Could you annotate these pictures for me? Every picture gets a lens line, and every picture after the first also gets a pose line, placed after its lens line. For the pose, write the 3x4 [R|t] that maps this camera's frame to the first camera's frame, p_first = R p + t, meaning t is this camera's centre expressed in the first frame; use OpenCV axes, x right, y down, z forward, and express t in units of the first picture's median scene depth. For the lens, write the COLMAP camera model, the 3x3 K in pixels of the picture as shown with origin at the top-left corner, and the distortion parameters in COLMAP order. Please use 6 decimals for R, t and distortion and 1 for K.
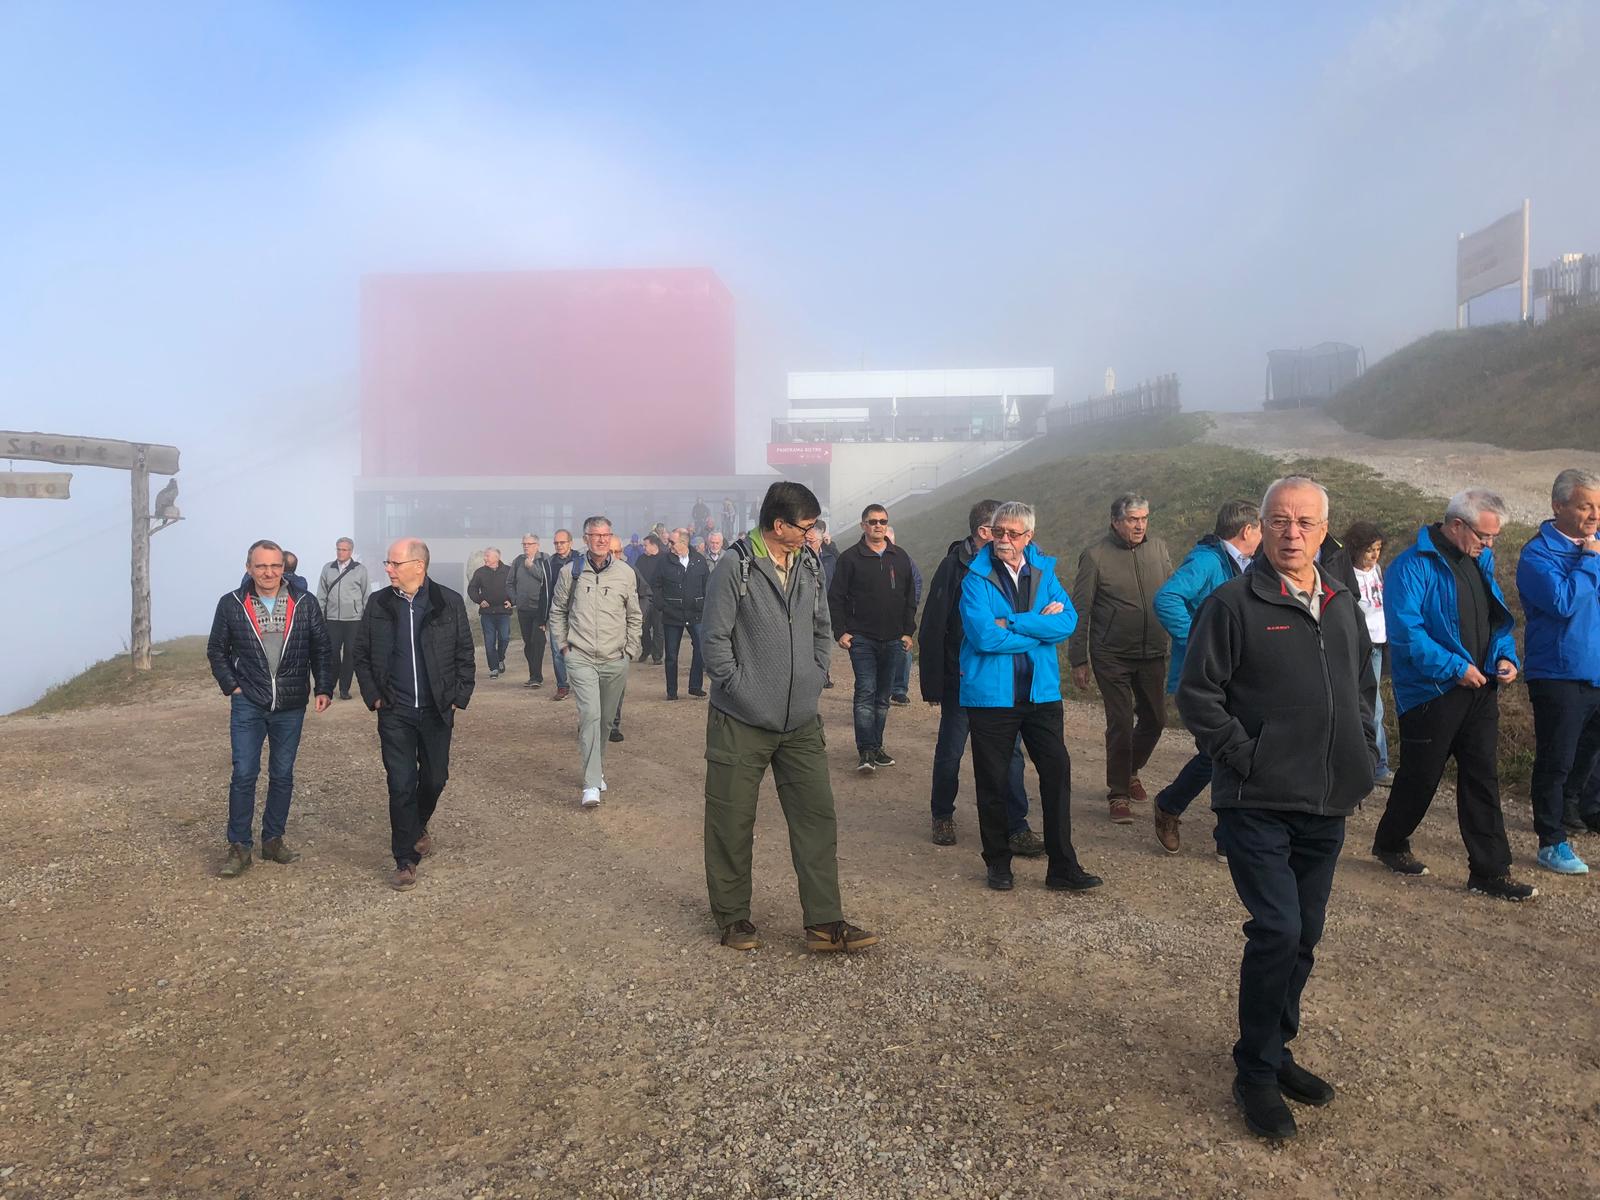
lens RADIAL K [[1301.9, 0, 800.0], [0, 1301.9, 600.0], [0, 0, 1]] dist [-0.003301, 0.034126]
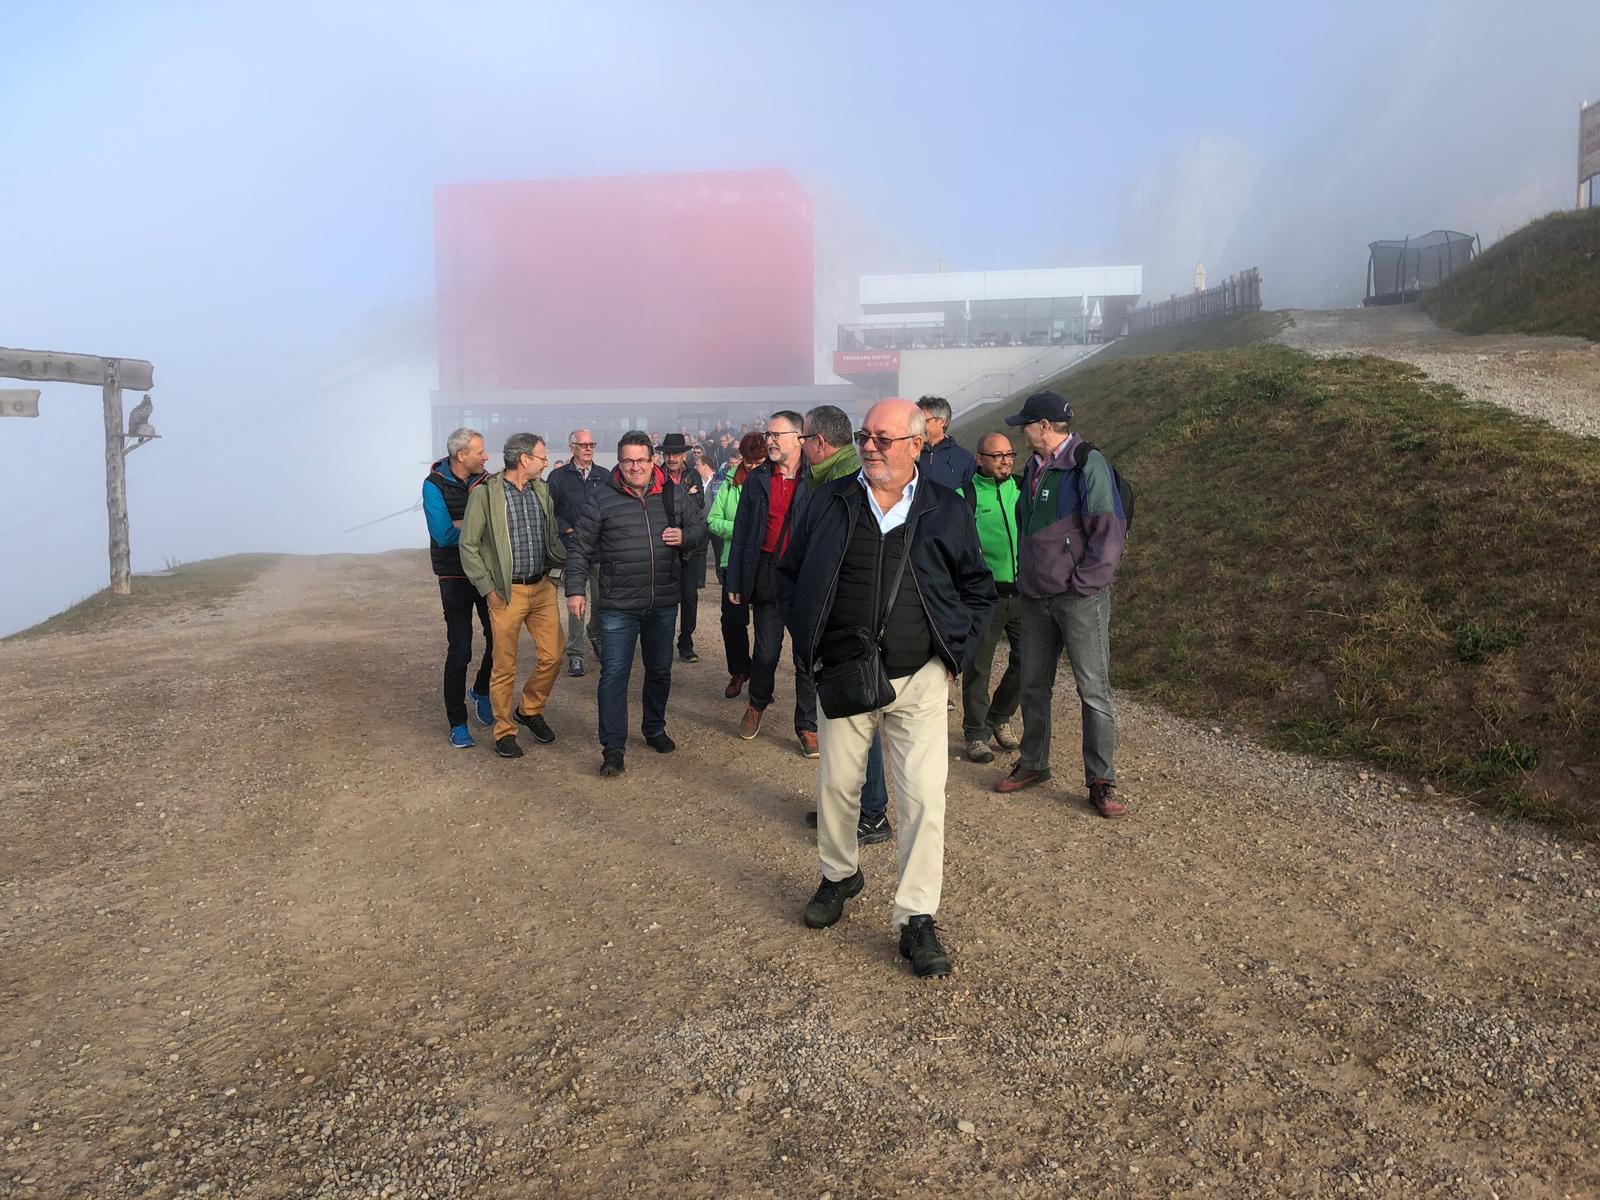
lens RADIAL K [[1303.5, 0, 800.0], [0, 1303.5, 600.0], [0, 0, 1]] dist [0.011574, -0.006180]
pose [[0.996893, 0.001974, -0.078741, 0.324153], [0.003388, 0.997686, 0.067907, -0.029175], [0.078692, -0.067962, 0.994580, 0.345968]]
